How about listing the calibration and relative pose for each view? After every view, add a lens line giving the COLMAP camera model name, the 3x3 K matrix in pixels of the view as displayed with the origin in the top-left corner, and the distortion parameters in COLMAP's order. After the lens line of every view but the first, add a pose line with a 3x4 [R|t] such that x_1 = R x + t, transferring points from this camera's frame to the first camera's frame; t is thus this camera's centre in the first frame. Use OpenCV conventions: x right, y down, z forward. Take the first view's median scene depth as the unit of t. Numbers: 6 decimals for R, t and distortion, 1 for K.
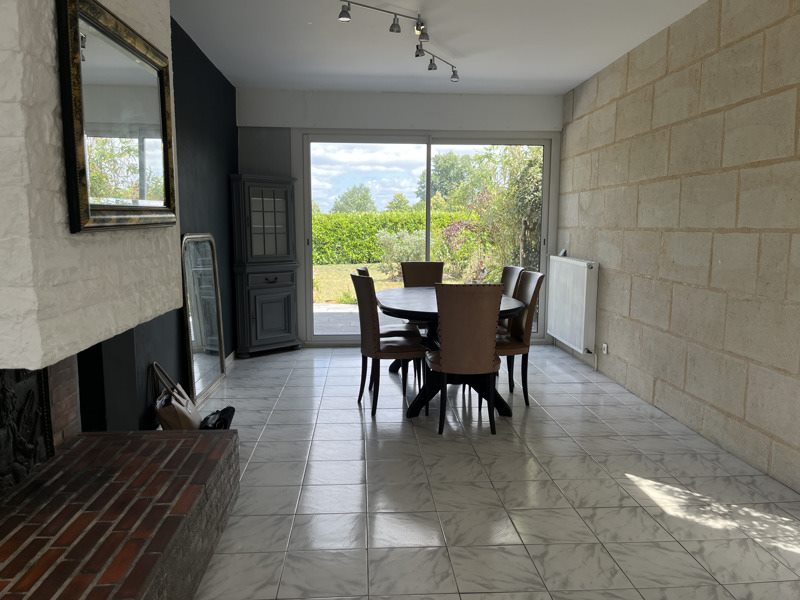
lens RADIAL K [[607.0, 0, 400.0], [0, 607.0, 300.9], [0, 0, 1]] dist [-0.000064, 0.000027]
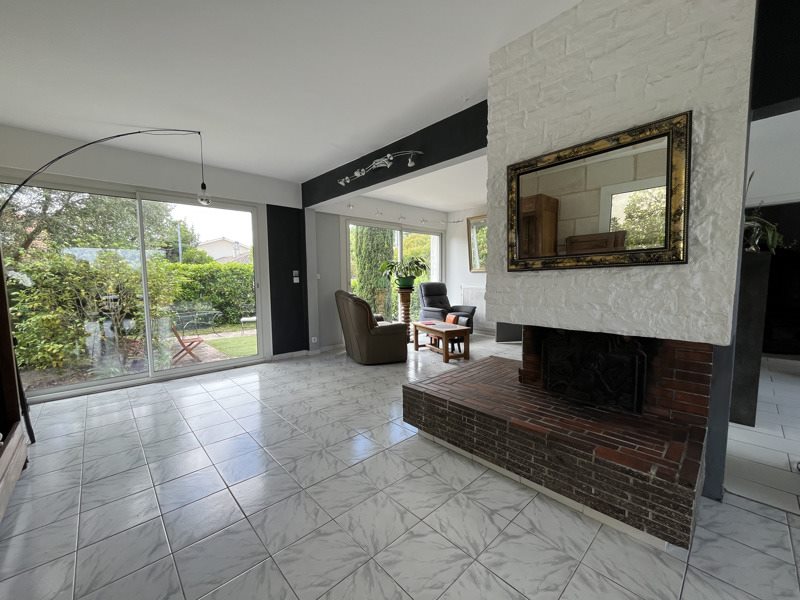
lens RADIAL K [[324.3, 0, 399.9], [0, 324.3, 302.0], [0, 0, 1]] dist [-0.002877, -0.000196]
pose [[-0.769554, 0.057929, -0.635949, 0.475210], [-0.064107, 0.983838, 0.167193, -0.144538], [0.635356, 0.169433, -0.753403, 1.326762]]
